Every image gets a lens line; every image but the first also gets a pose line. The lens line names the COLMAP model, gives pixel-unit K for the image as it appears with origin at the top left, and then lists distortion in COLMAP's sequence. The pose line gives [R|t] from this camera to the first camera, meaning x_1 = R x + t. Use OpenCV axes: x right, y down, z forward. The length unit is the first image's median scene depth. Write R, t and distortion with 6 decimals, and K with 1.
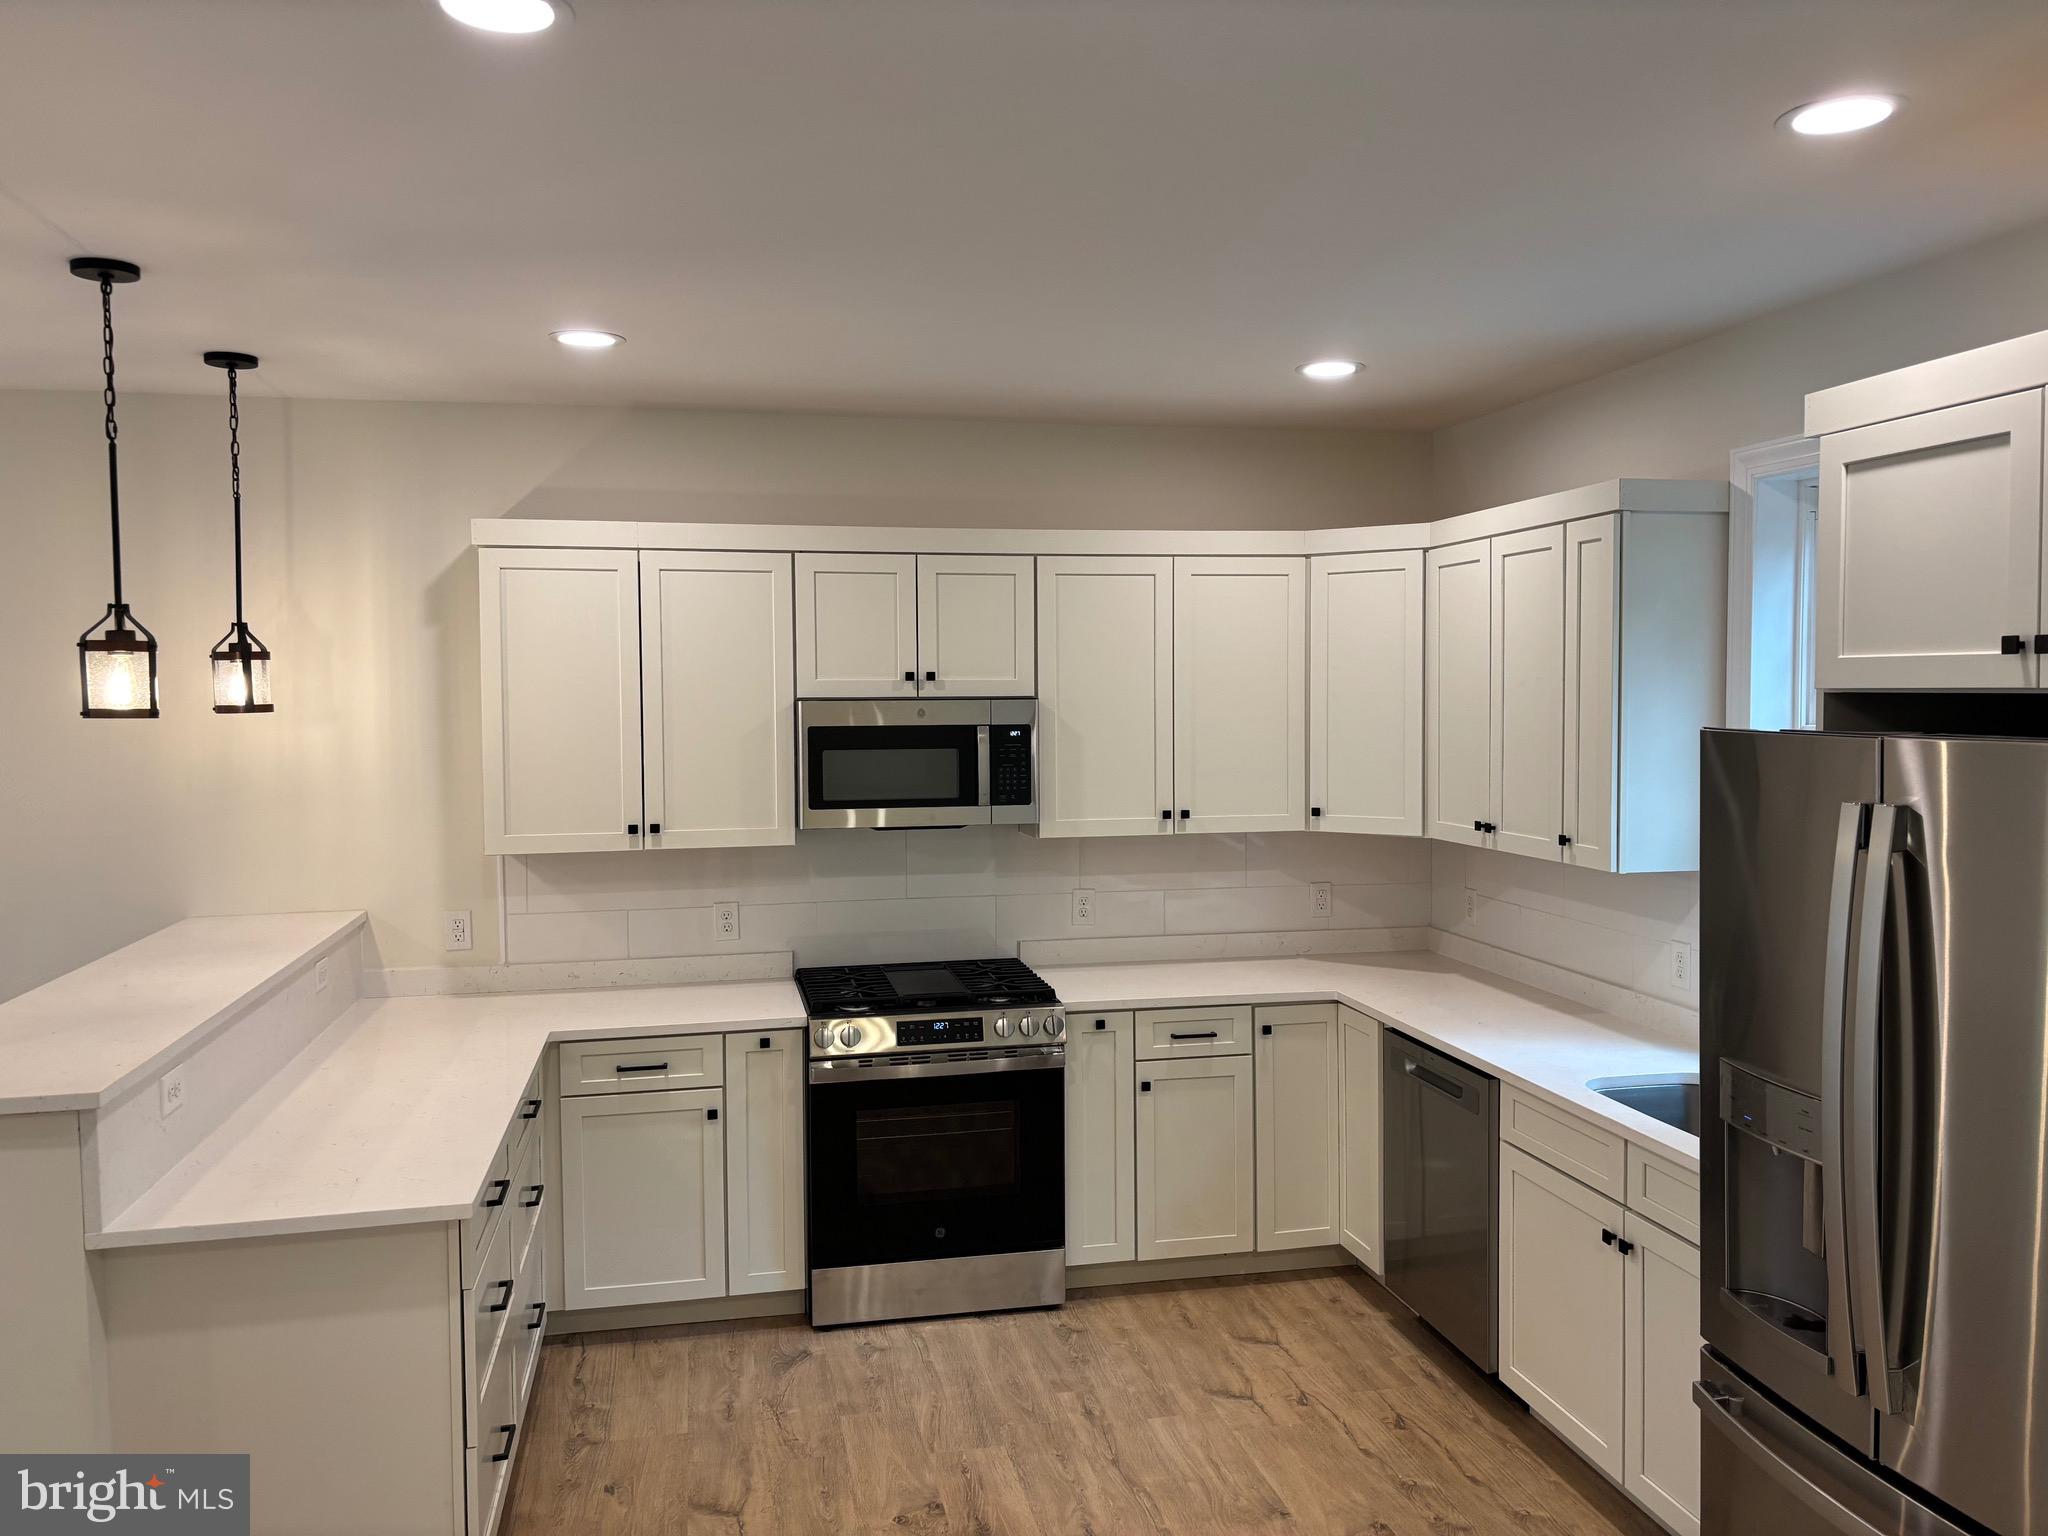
lens RADIAL K [[1545.6, 0, 1014.2], [0, 1545.6, 754.5], [0, 0, 1]] dist [0.044760, -0.043550]
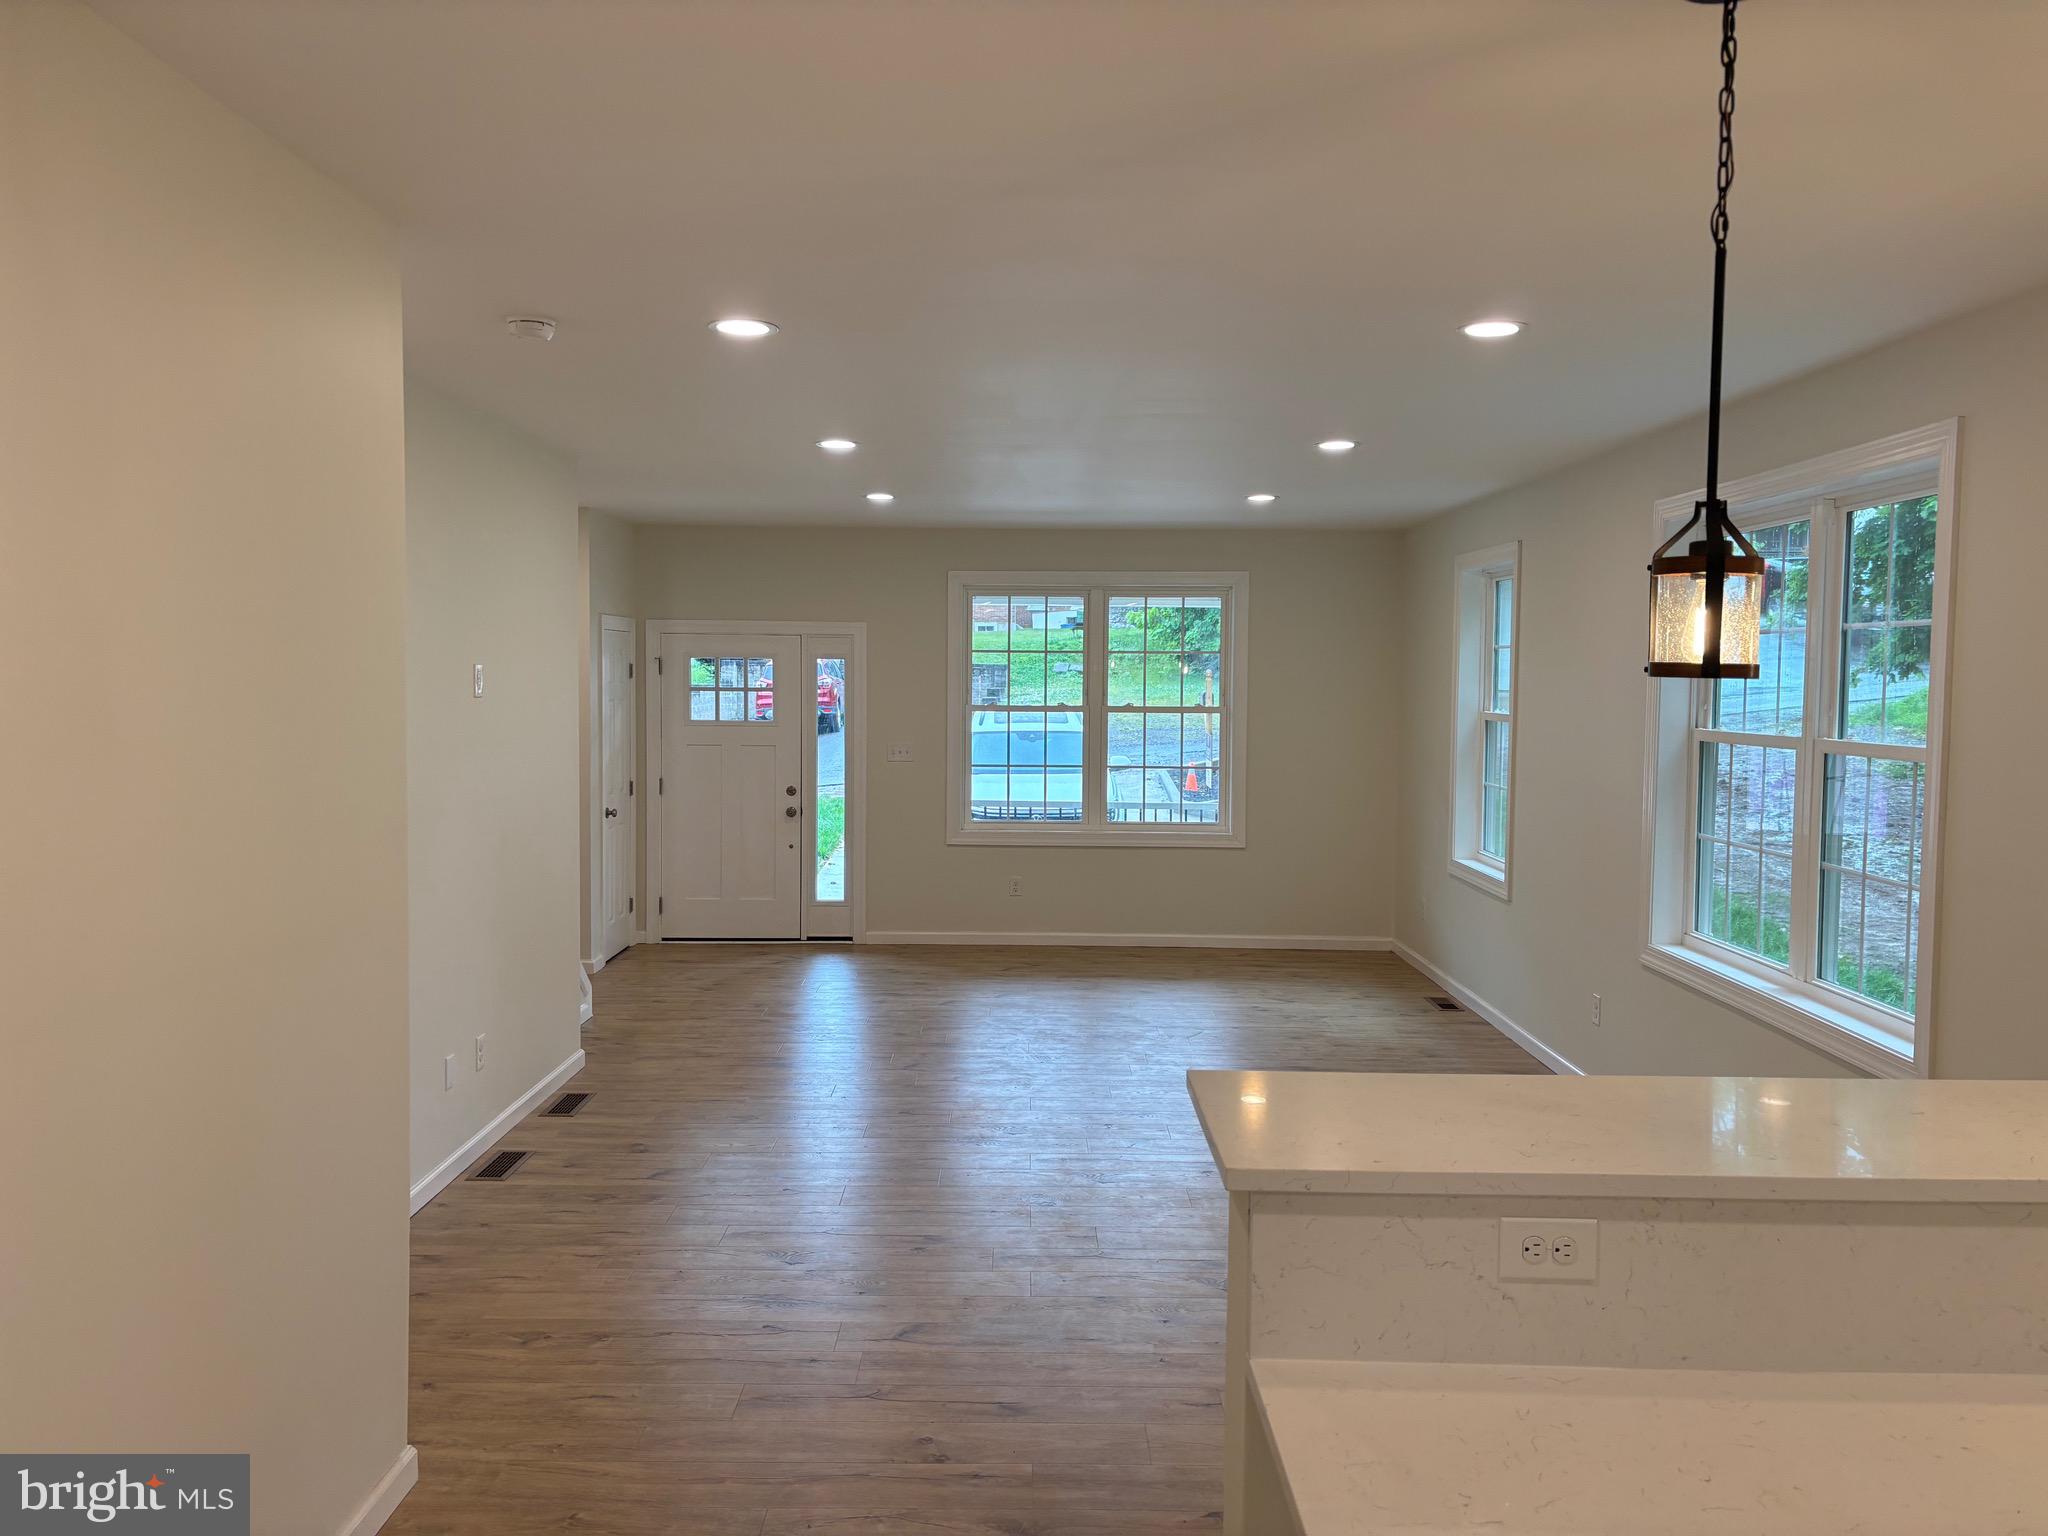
lens RADIAL K [[1545.6, 0, 1014.2], [0, 1545.6, 754.5], [0, 0, 1]] dist [0.044760, -0.043550]
pose [[-0.209359, 0.051768, -0.976467, 0.118634], [-0.049389, 0.996763, 0.063433, -0.018687], [0.976591, 0.061507, -0.206125, 0.861787]]
